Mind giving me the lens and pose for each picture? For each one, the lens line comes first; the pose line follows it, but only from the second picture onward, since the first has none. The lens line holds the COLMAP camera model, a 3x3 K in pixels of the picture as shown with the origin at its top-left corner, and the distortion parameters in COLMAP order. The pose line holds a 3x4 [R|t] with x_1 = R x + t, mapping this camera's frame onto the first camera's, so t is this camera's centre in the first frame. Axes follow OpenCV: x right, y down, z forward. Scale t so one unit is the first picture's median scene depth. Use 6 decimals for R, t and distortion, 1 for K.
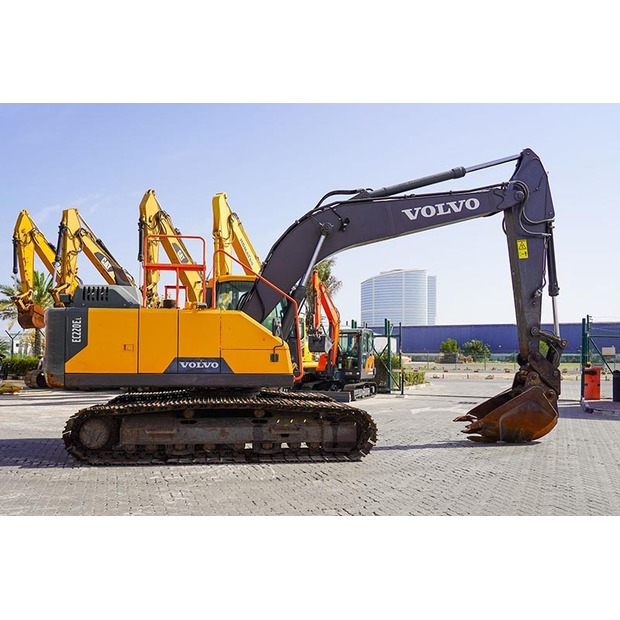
lens RADIAL K [[554.4, 0, 295.6], [0, 554.4, 312.3], [0, 0, 1]] dist [-0.013237, -0.004296]
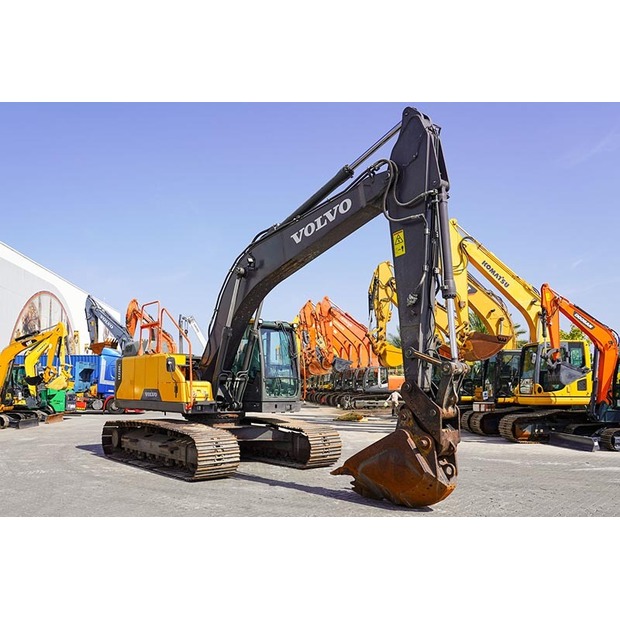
lens RADIAL K [[554.4, 0, 295.6], [0, 554.4, 312.3], [0, 0, 1]] dist [-0.013237, -0.004296]
pose [[0.499117, -0.121652, -0.857953, 1.004669], [0.066705, 0.992552, -0.101932, 0.047133], [0.863963, -0.006353, 0.503515, 0.515194]]
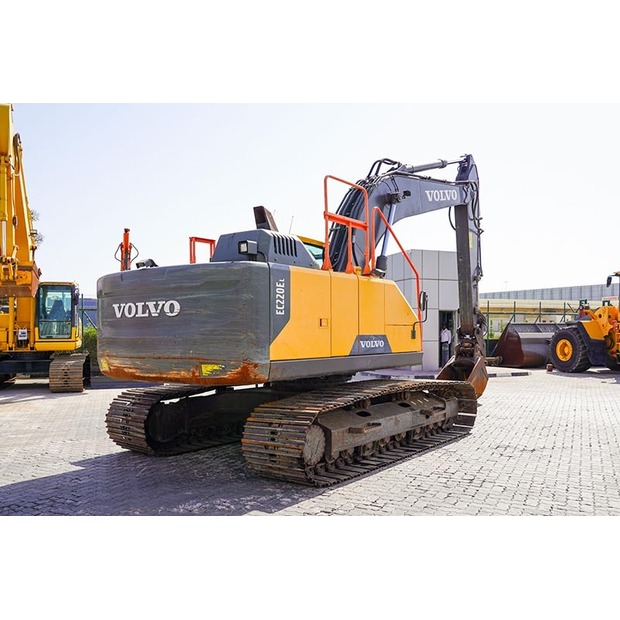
lens RADIAL K [[554.4, 0, 295.6], [0, 554.4, 312.3], [0, 0, 1]] dist [-0.013237, -0.004296]
pose [[0.731359, 0.016333, 0.681797, -0.683614], [-0.044374, 0.998734, 0.023674, 0.027700], [-0.680548, -0.047569, 0.731158, 0.395177]]
